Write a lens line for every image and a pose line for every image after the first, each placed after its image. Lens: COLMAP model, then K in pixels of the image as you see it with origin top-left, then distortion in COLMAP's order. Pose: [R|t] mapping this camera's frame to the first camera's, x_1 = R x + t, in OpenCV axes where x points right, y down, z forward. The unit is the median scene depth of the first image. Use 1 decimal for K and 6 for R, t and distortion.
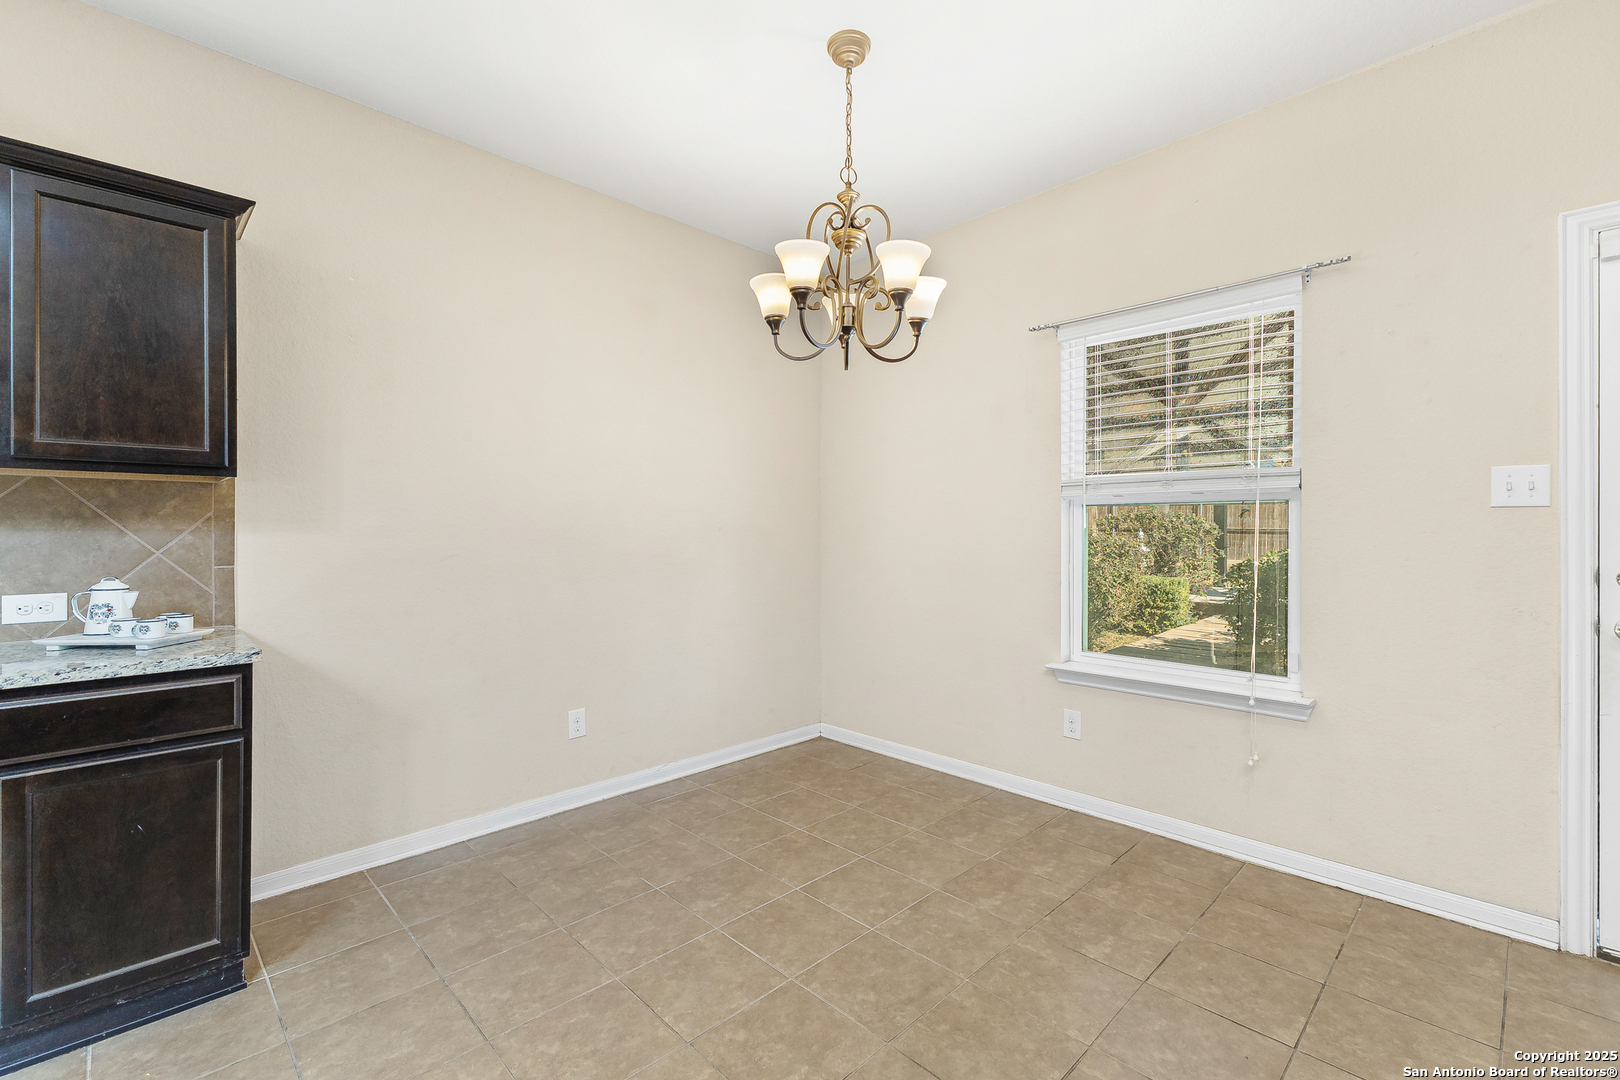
lens RADIAL K [[703.9, 0, 806.8], [0, 703.9, 527.7], [0, 0, 1]] dist [0.005303, -0.001813]
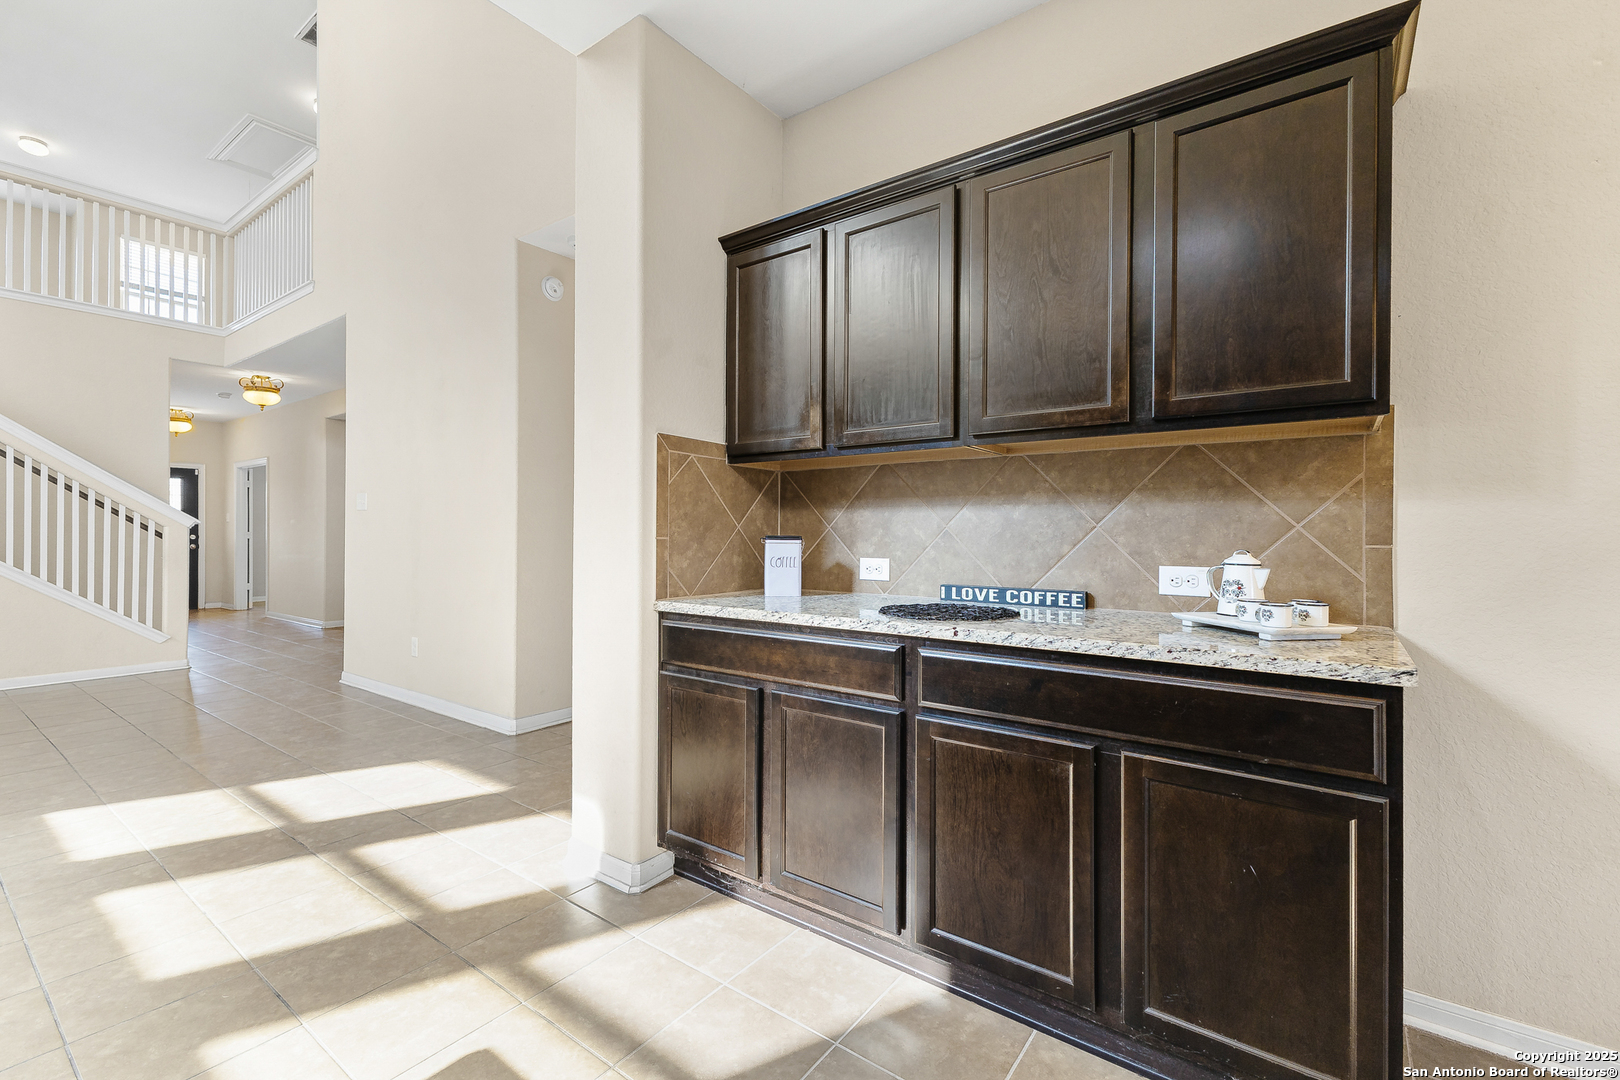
lens RADIAL K [[703.9, 0, 801.7], [0, 703.9, 529.4], [0, 0, 1]] dist [0.005303, -0.001813]
pose [[0.156065, -0.003732, -0.987740, -0.222098], [-0.005398, 0.999975, -0.004631, 0.051192], [0.987732, 0.006055, 0.156041, 0.335922]]
